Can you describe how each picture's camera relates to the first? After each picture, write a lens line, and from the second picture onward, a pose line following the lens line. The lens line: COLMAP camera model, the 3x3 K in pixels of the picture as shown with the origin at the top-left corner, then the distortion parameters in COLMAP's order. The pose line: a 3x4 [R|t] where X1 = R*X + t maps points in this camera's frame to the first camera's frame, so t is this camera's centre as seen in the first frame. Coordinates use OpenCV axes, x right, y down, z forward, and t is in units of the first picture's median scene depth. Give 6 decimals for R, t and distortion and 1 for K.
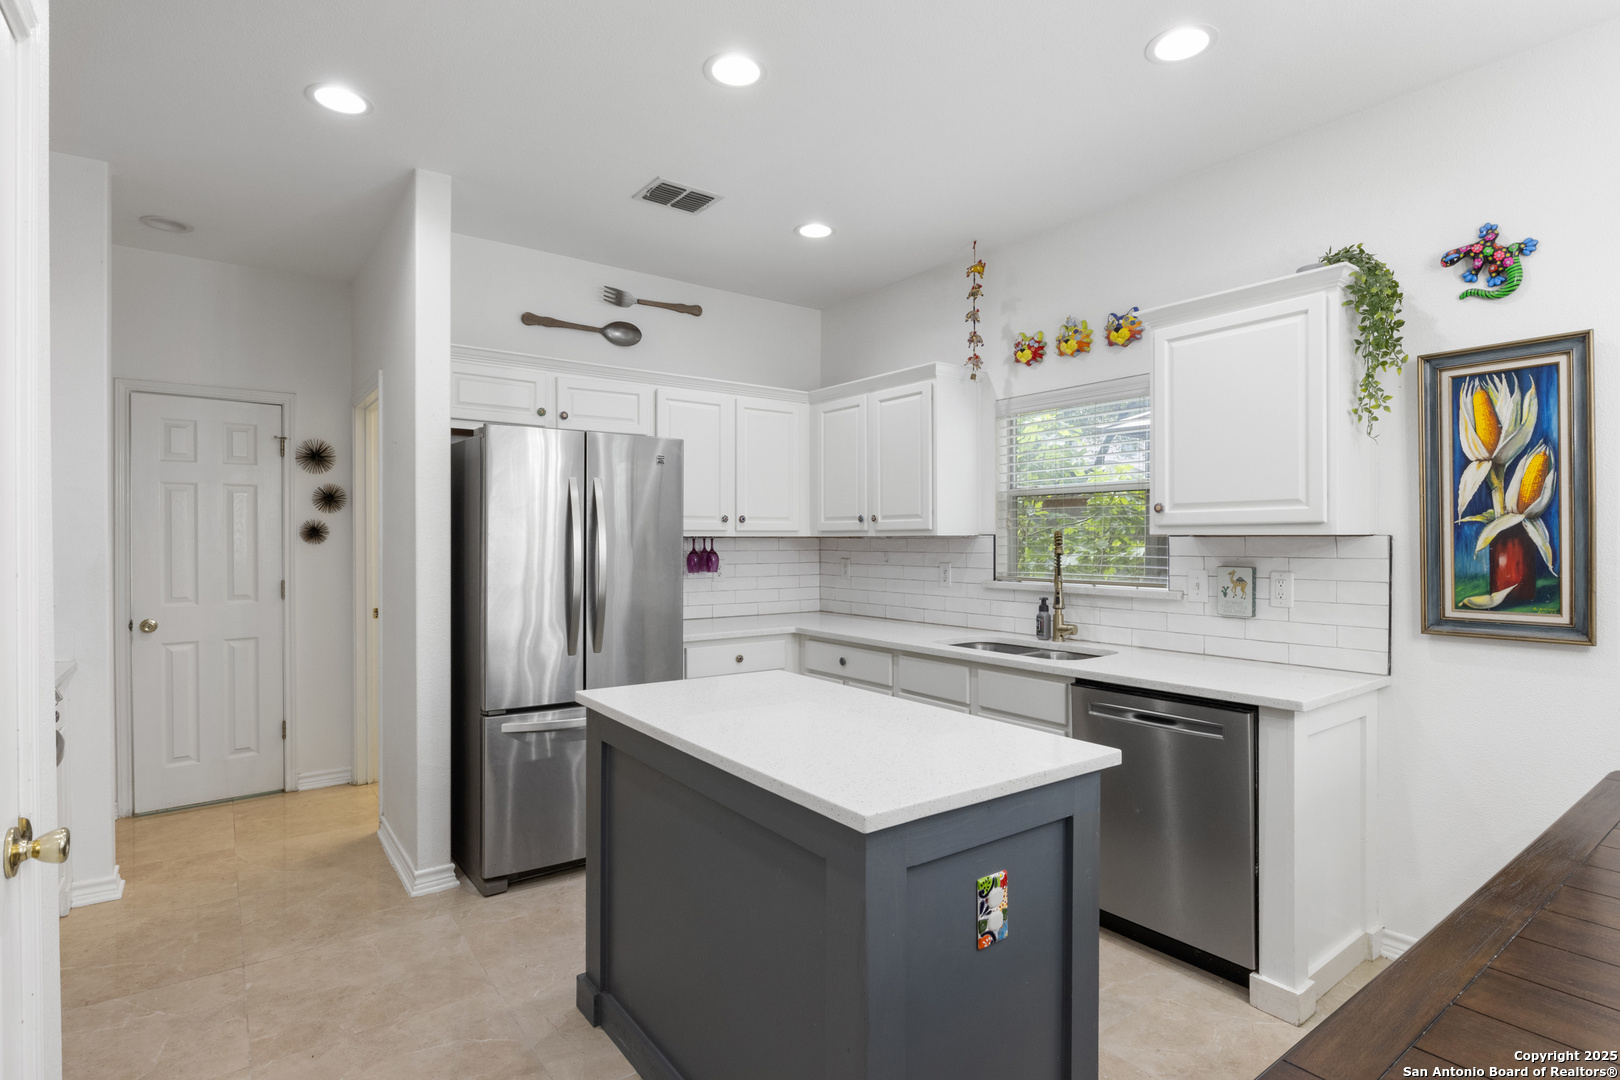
lens RADIAL K [[813.6, 0, 817.8], [0, 813.6, 540.7], [0, 0, 1]] dist [-0.003032, -0.001022]
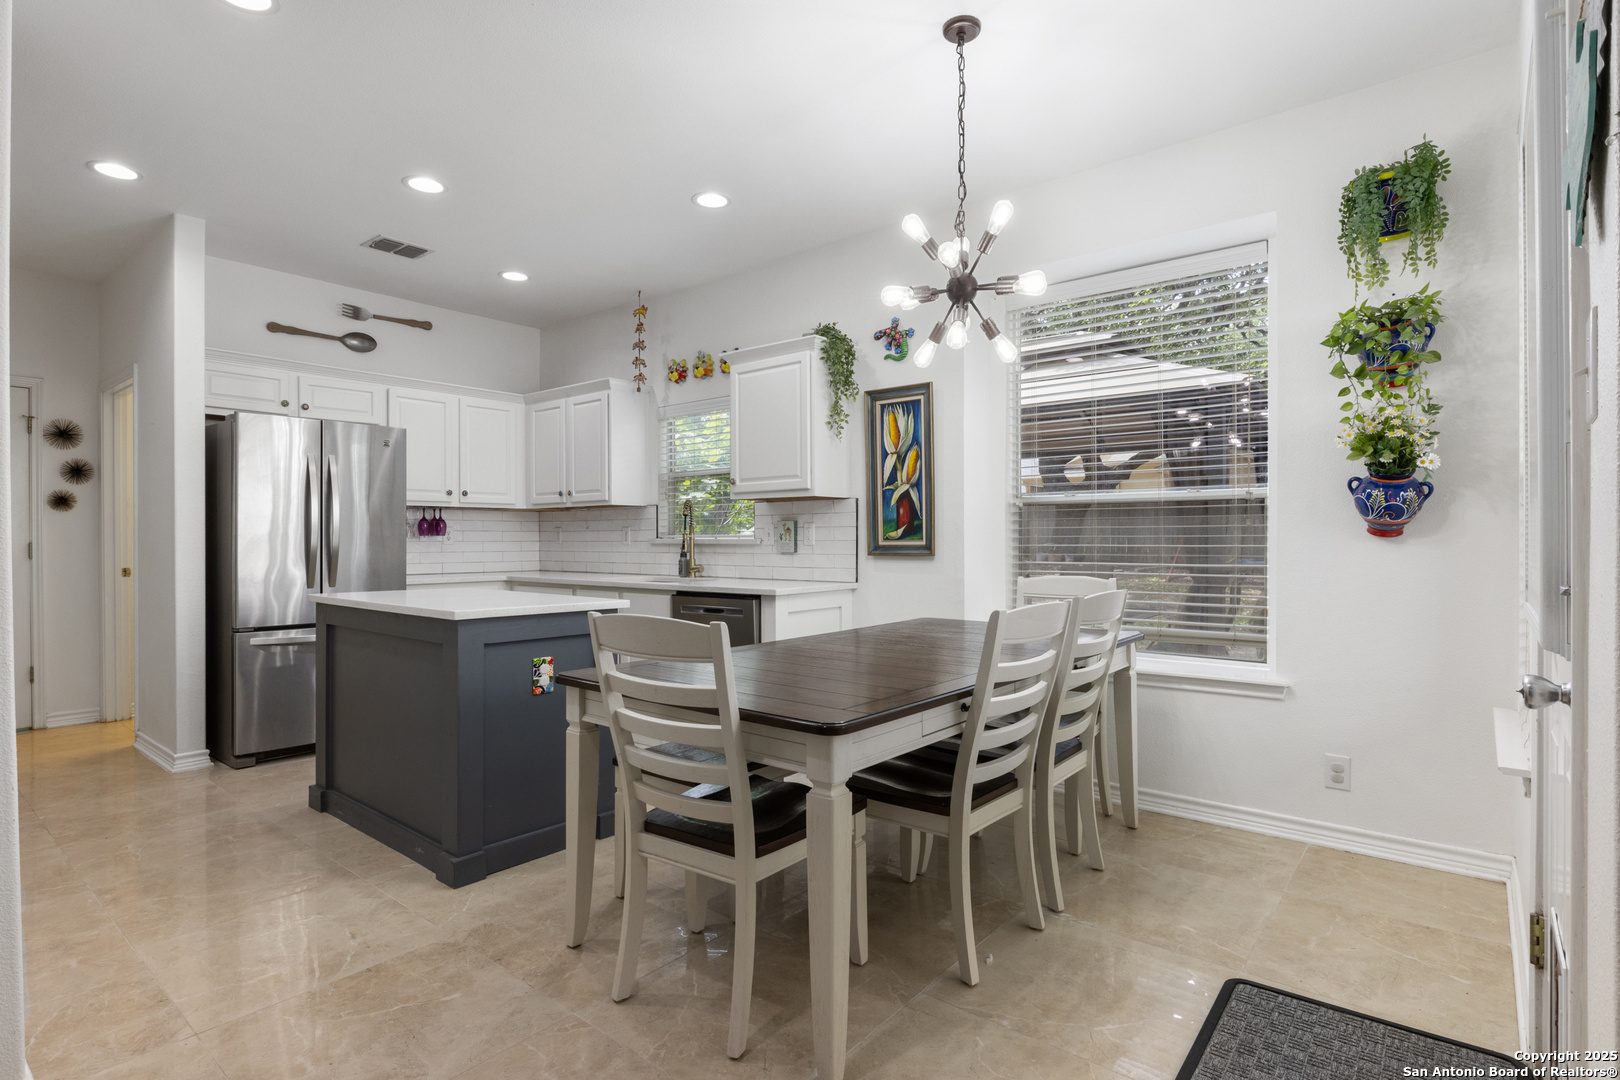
lens RADIAL K [[813.6, 0, 816.6], [0, 813.6, 540.6], [0, 0, 1]] dist [-0.003032, -0.001022]
pose [[0.970886, -0.001946, 0.239535, 0.181474], [0.002015, 0.999998, -0.000044, 0.064743], [-0.239535, 0.000525, 0.970888, -0.483056]]
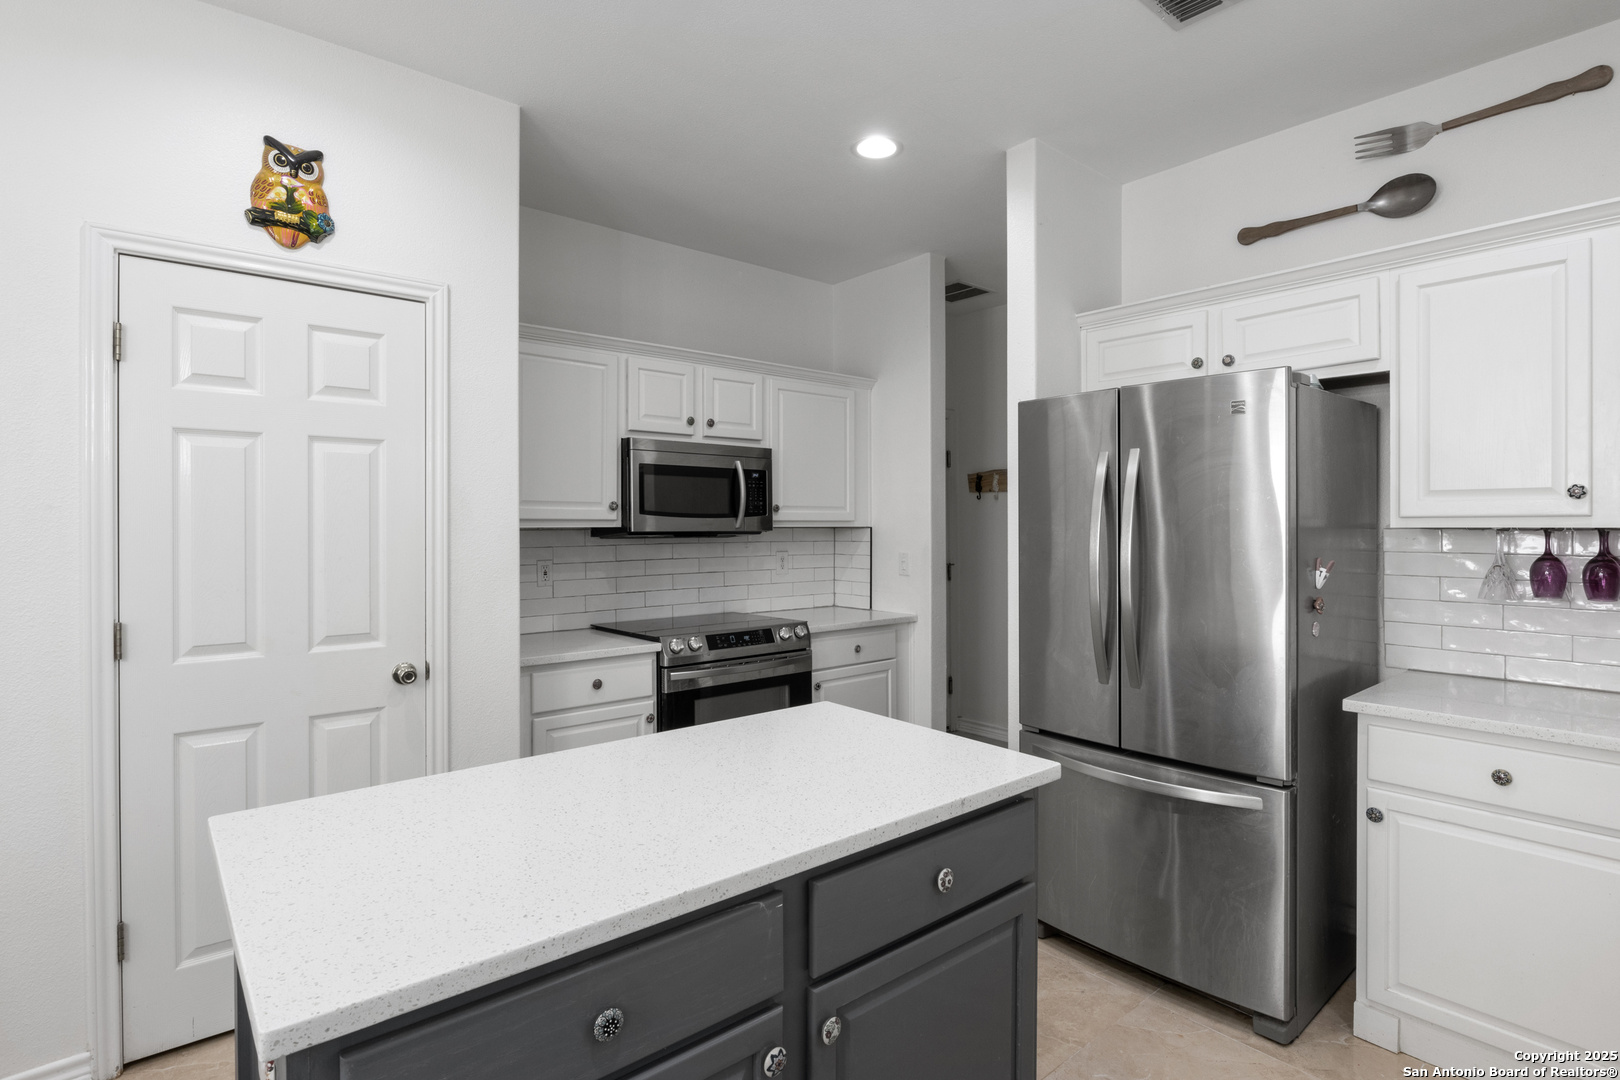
lens RADIAL K [[813.6, 0, 815.8], [0, 813.6, 529.9], [0, 0, 1]] dist [-0.003032, -0.001022]
pose [[0.069518, 0.009023, -0.997540, 0.443609], [0.002464, 0.999954, 0.009216, -0.012615], [0.997578, -0.003099, 0.069492, 0.669130]]
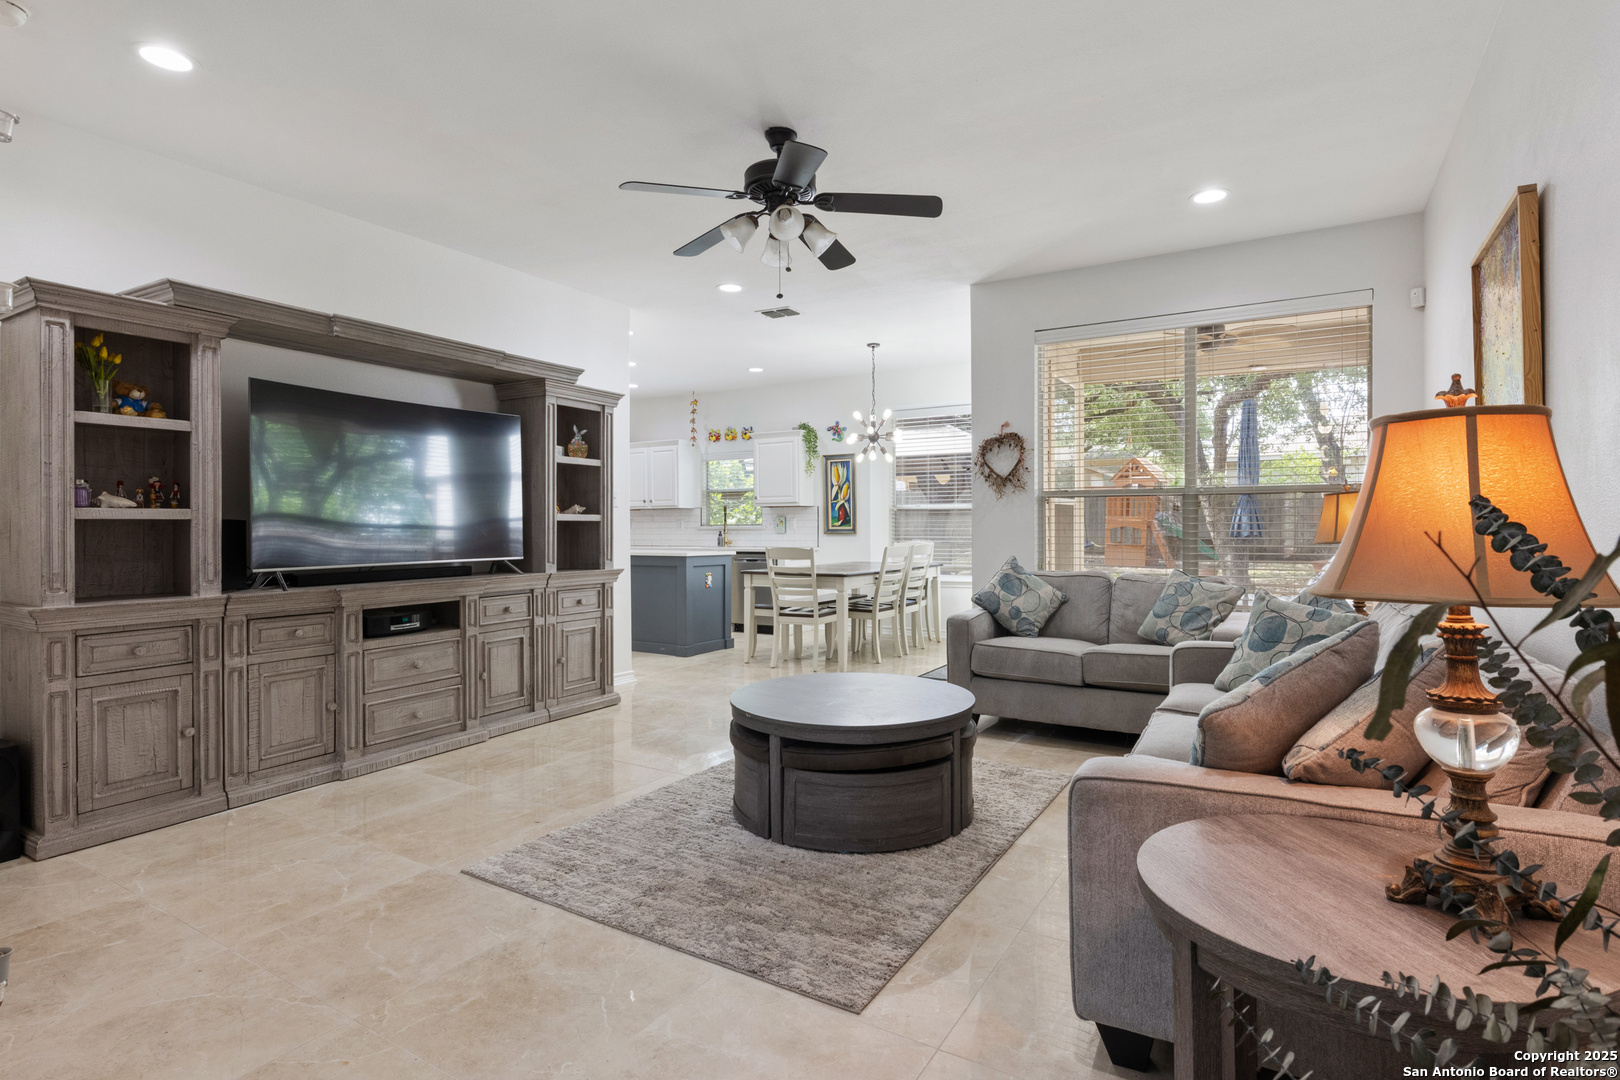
lens RADIAL K [[813.6, 0, 812.3], [0, 813.6, 522.5], [0, 0, 1]] dist [-0.003032, -0.001022]
pose [[0.929363, -0.000844, 0.369166, -0.470722], [0.004427, 0.999951, -0.008857, 0.074356], [-0.369140, 0.009865, 0.929321, -1.755906]]
